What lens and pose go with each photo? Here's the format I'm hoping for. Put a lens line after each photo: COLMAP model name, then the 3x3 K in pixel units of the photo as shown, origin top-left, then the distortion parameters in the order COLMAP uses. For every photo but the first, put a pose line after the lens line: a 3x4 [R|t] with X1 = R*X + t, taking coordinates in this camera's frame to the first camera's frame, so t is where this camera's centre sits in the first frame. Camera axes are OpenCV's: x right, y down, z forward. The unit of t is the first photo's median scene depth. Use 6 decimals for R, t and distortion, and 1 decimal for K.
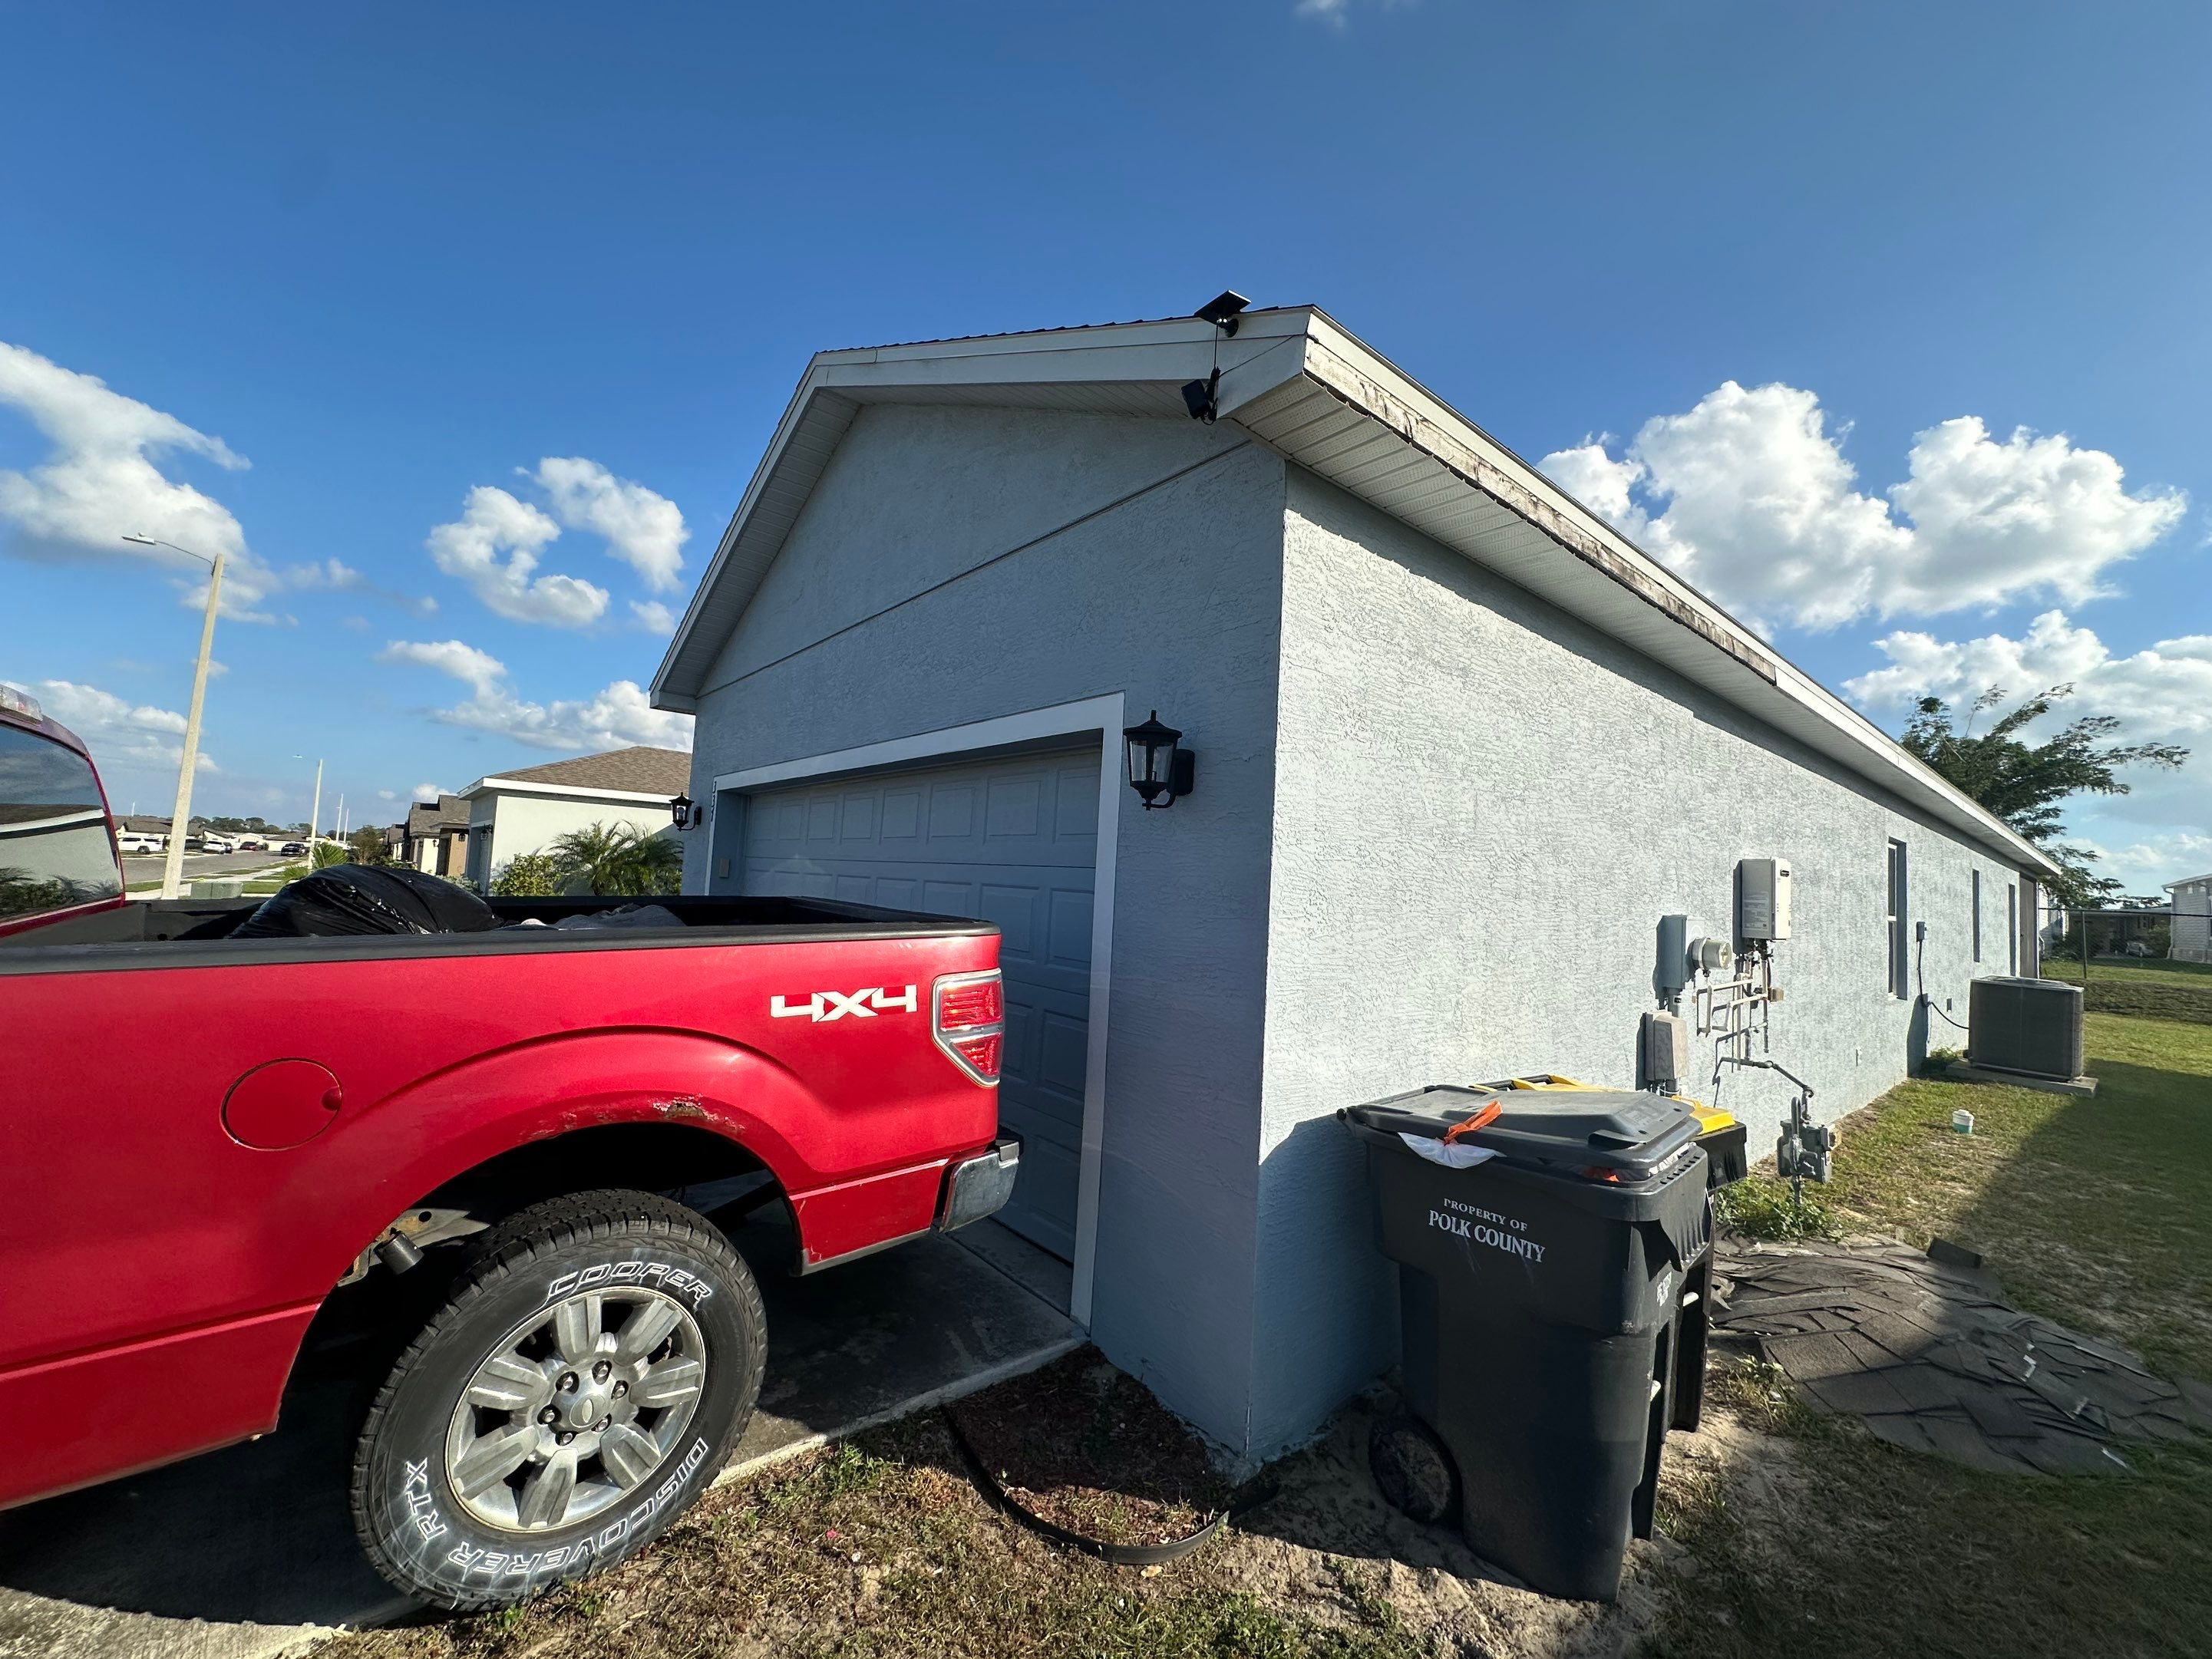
lens RADIAL K [[872.8, 0, 1105.8], [0, 872.8, 823.2], [0, 0, 1]] dist [0.001027, -0.000139]
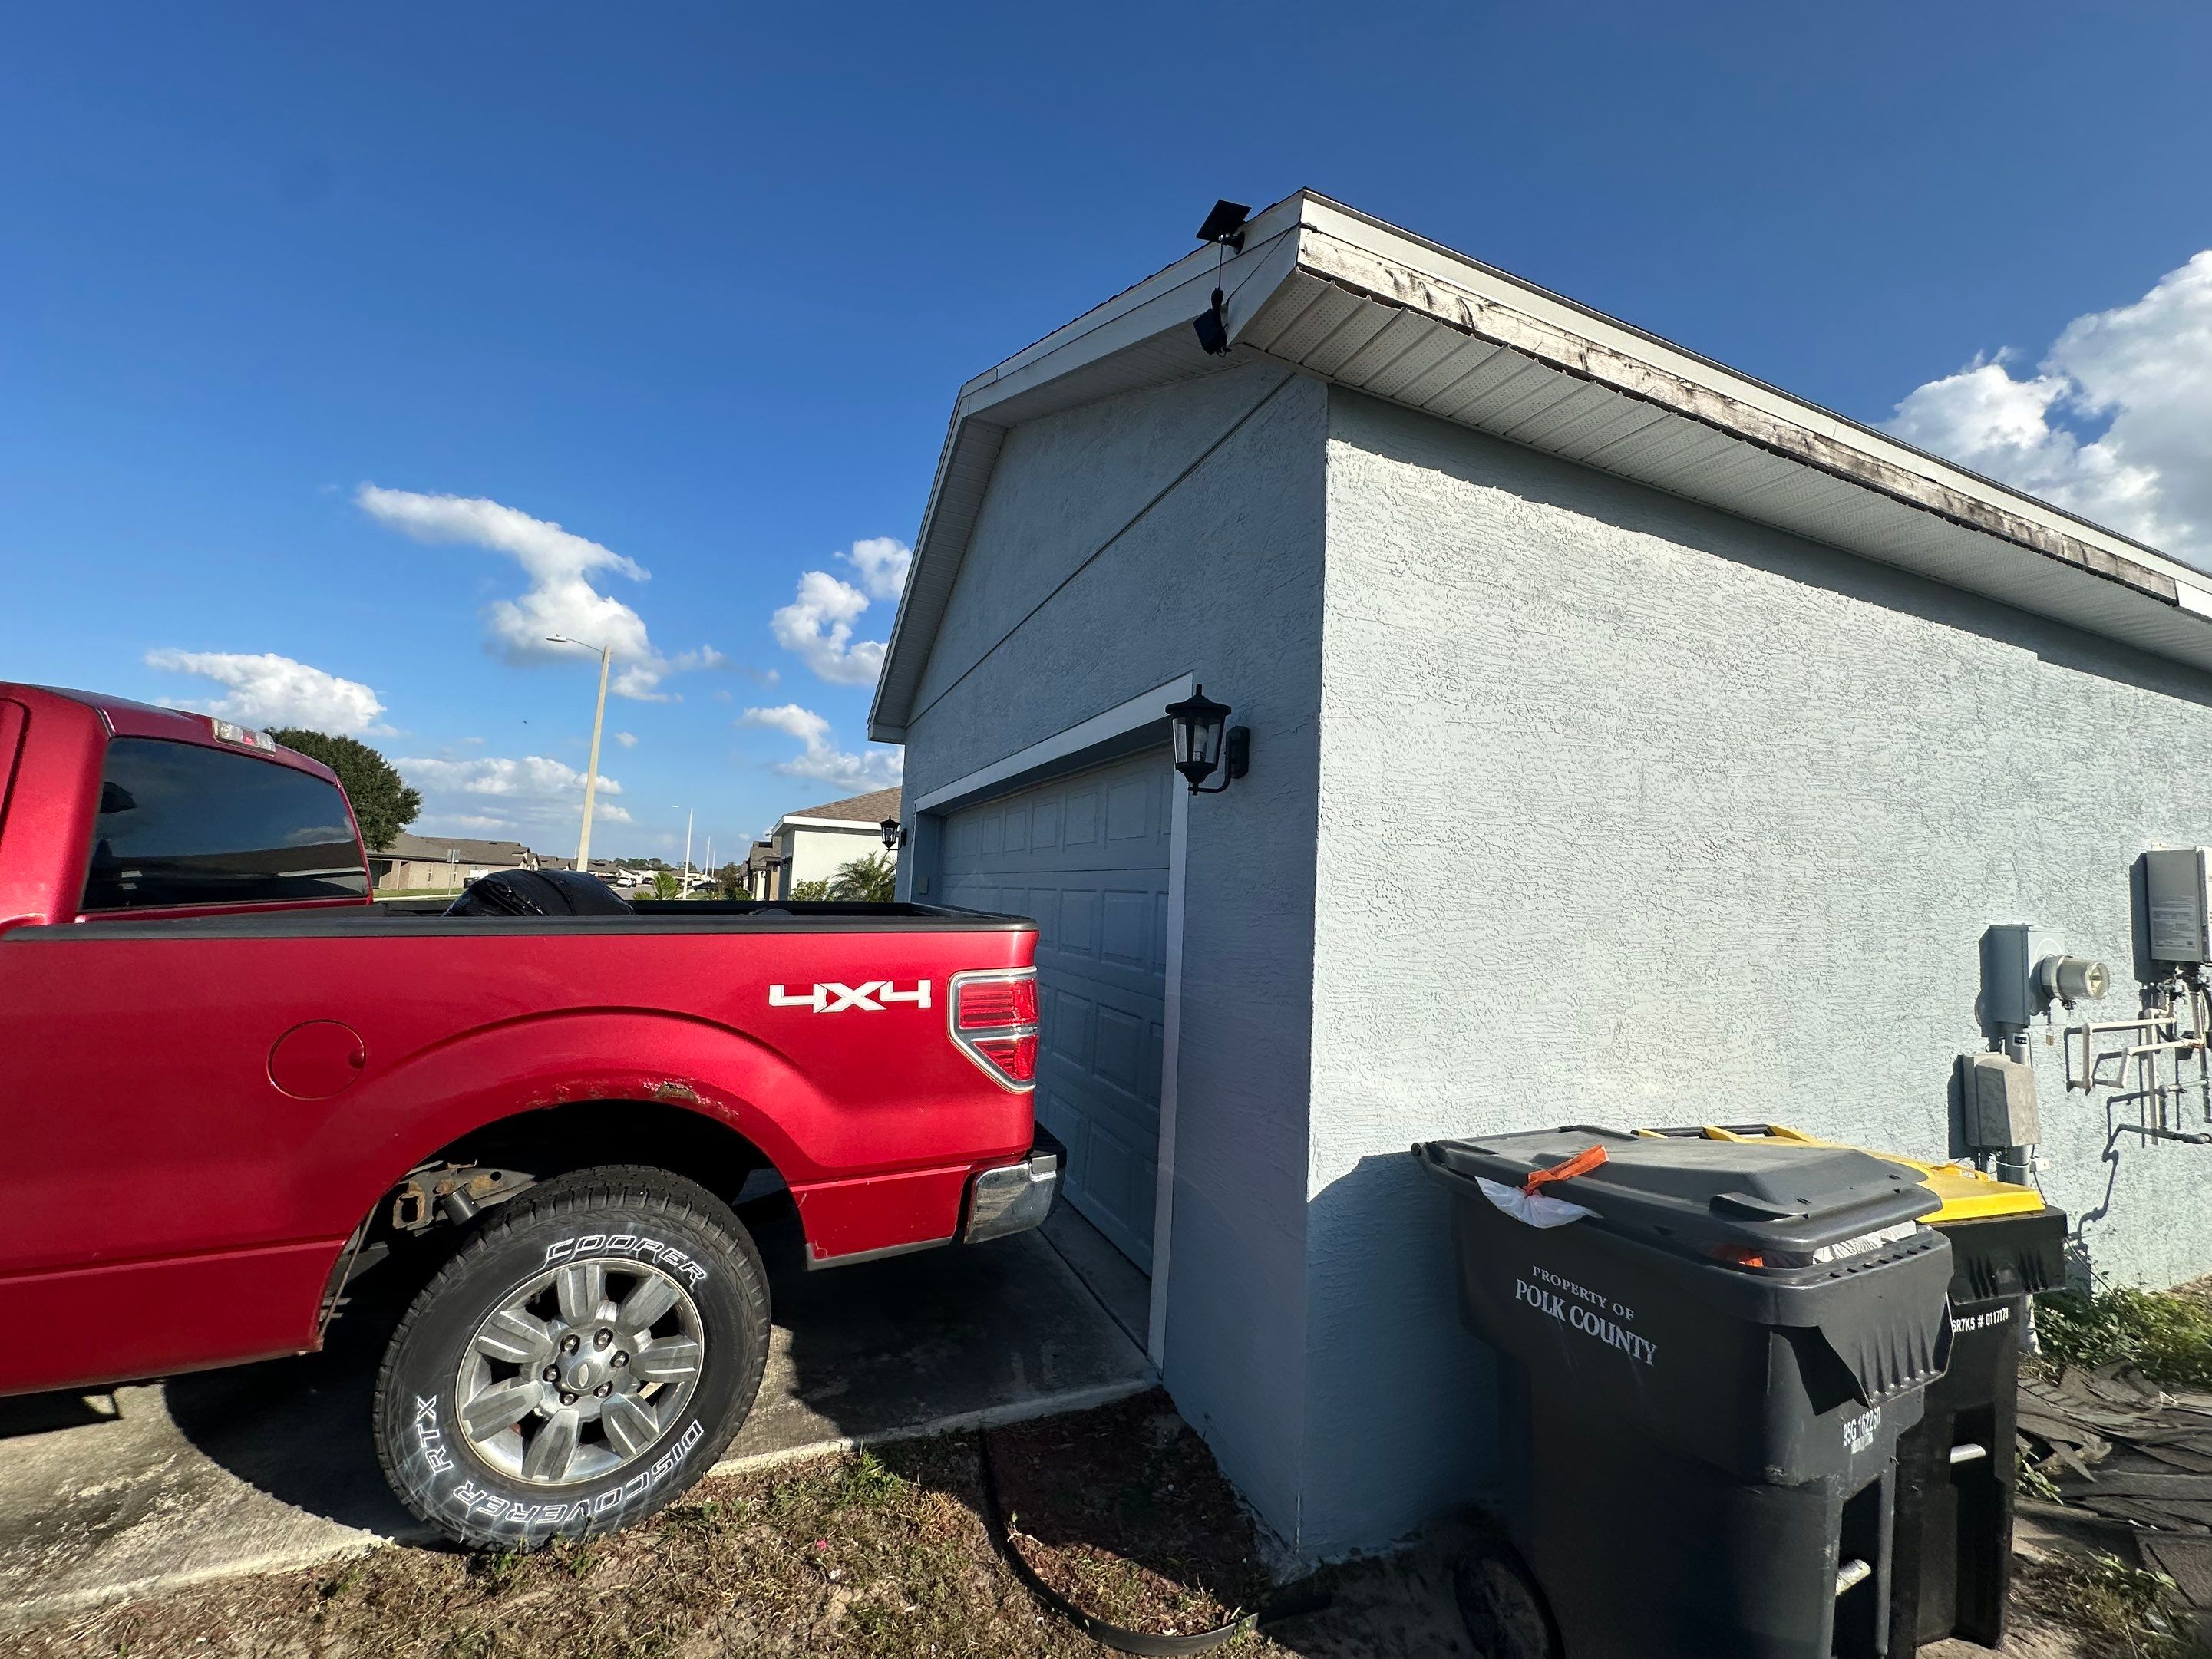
lens RADIAL K [[872.8, 0, 1105.8], [0, 872.8, 823.2], [0, 0, 1]] dist [0.001027, -0.000139]
pose [[0.957452, -0.031916, -0.286823, 0.238595], [0.023645, 0.999200, -0.032254, 0.045157], [0.287623, 0.024100, 0.957441, 0.119666]]
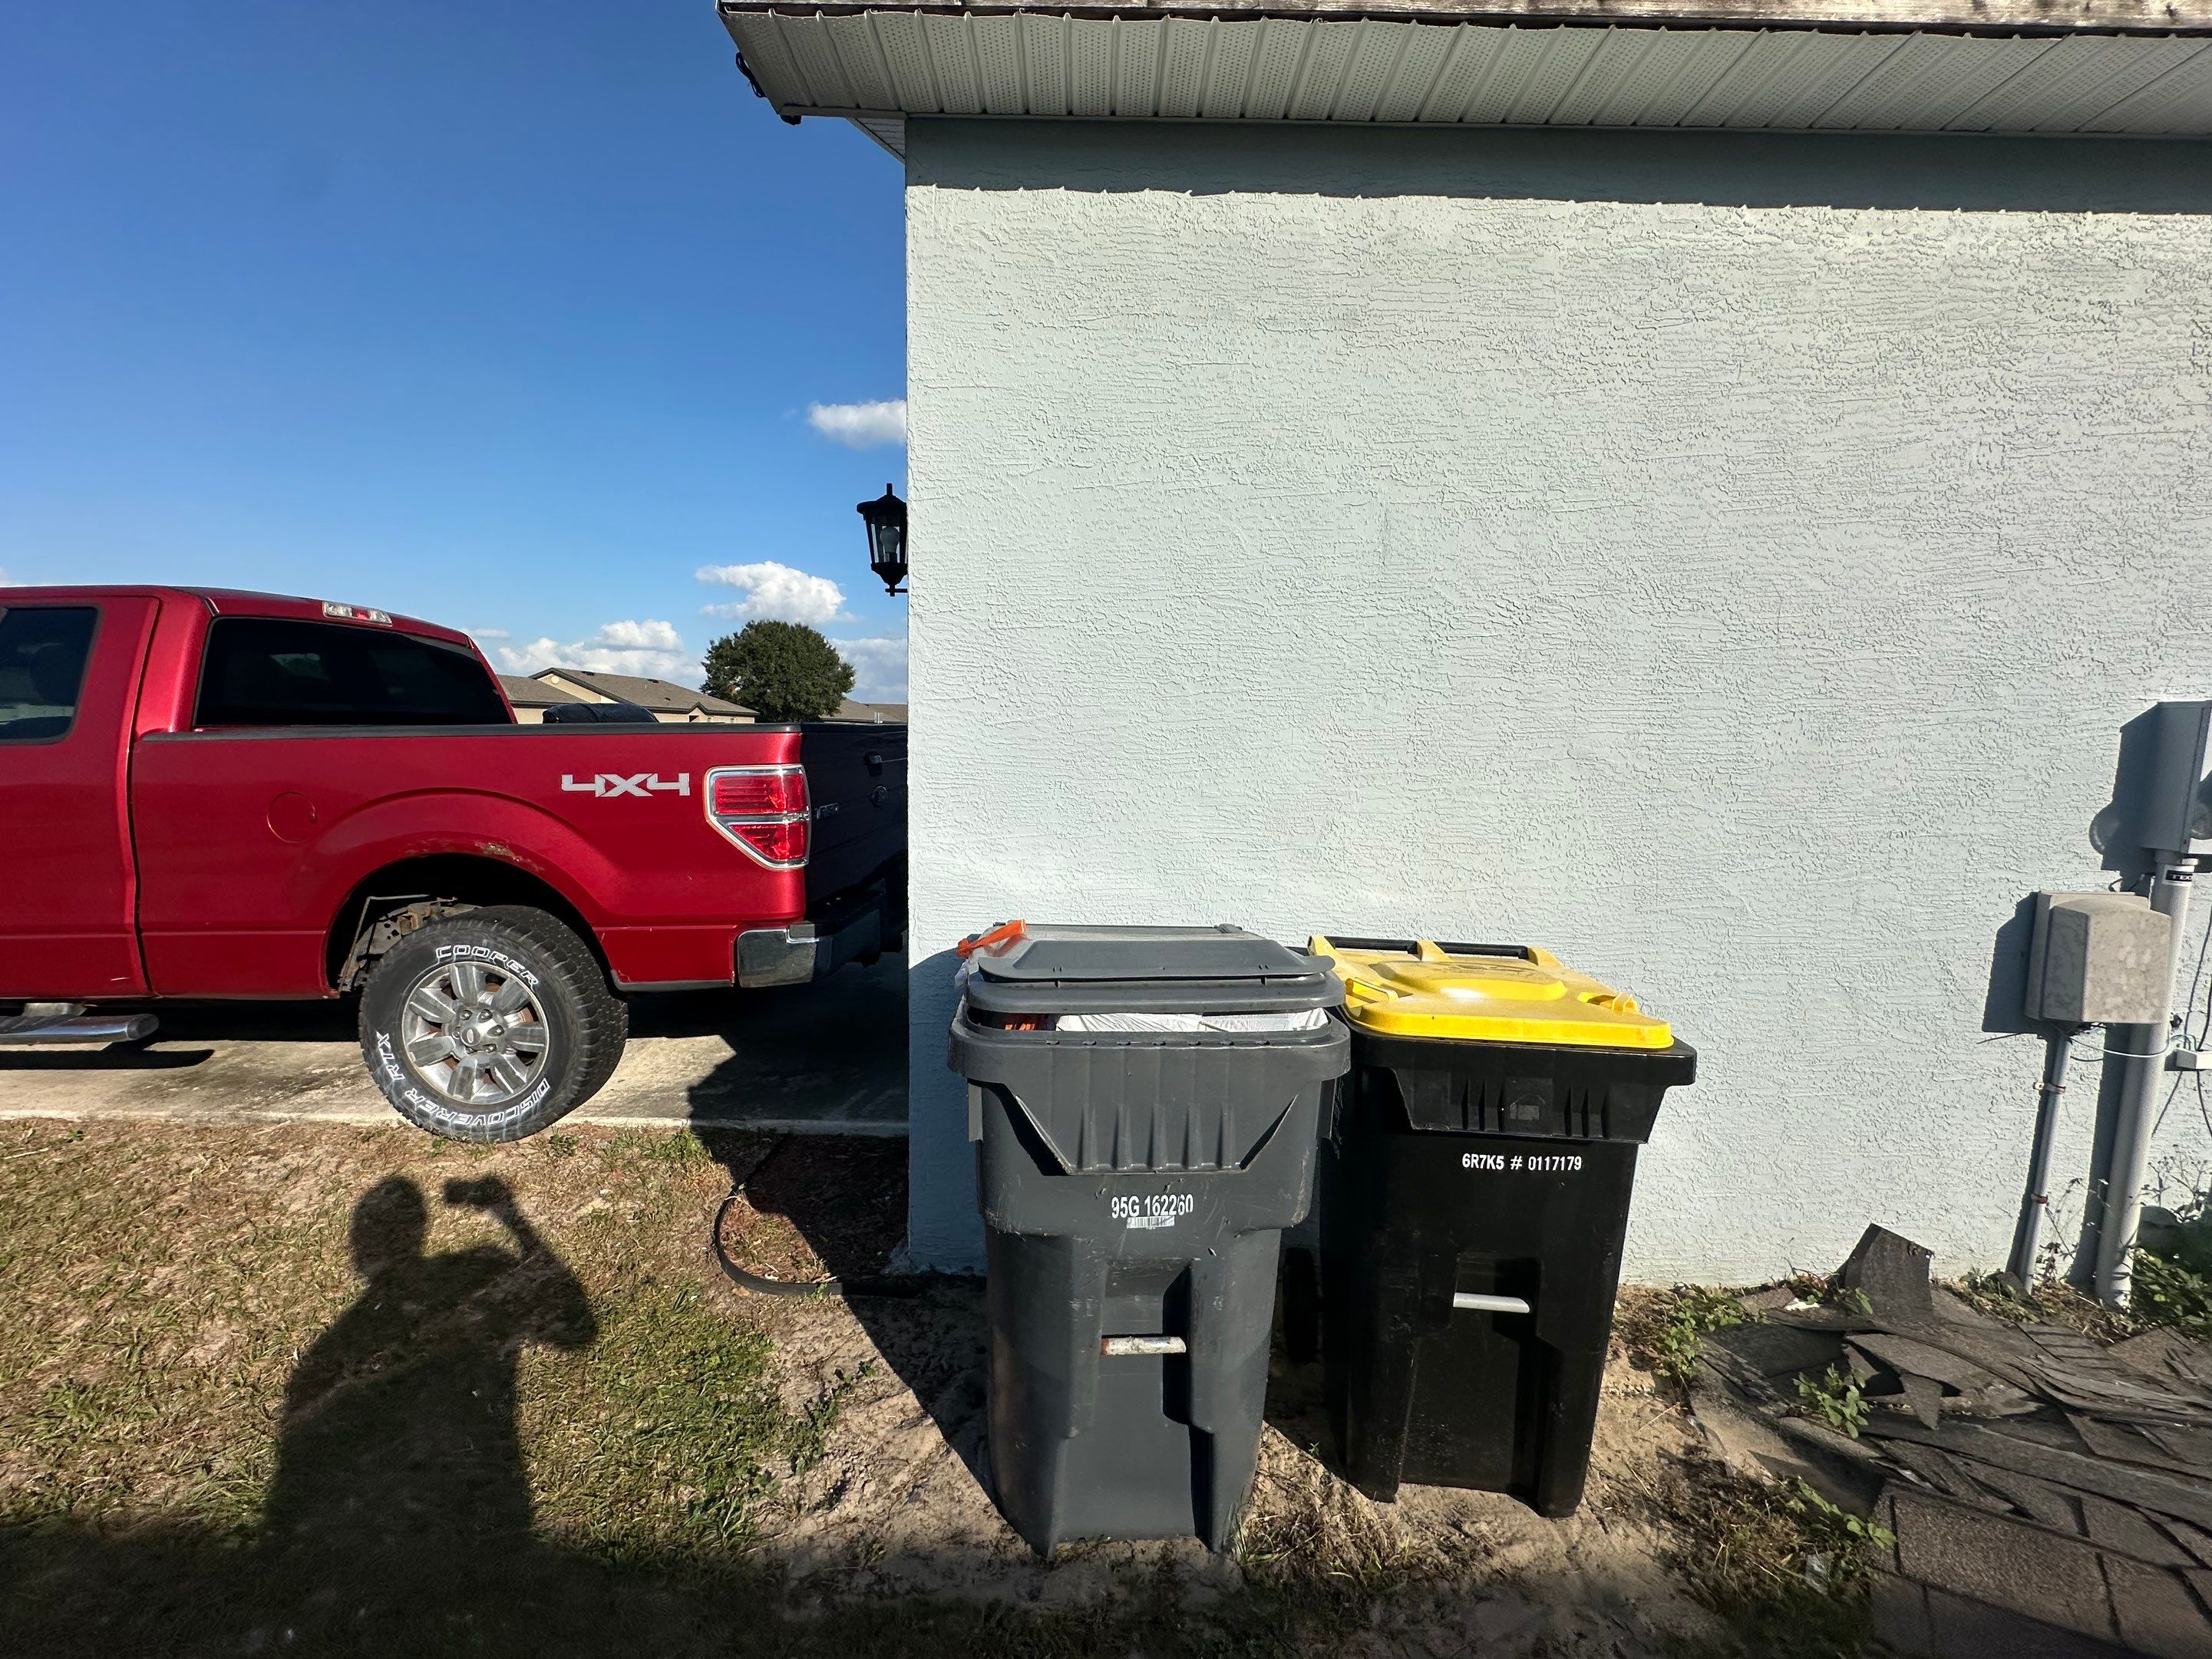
lens RADIAL K [[881.1, 0, 1124.3], [0, 881.1, 820.7], [0, 0, 1]] dist [0.000384, -0.000020]
pose [[0.761961, 0.028646, -0.646989, 0.930369], [0.062697, 0.991066, 0.117719, 0.138709], [0.644581, -0.130262, 0.753357, 0.458033]]
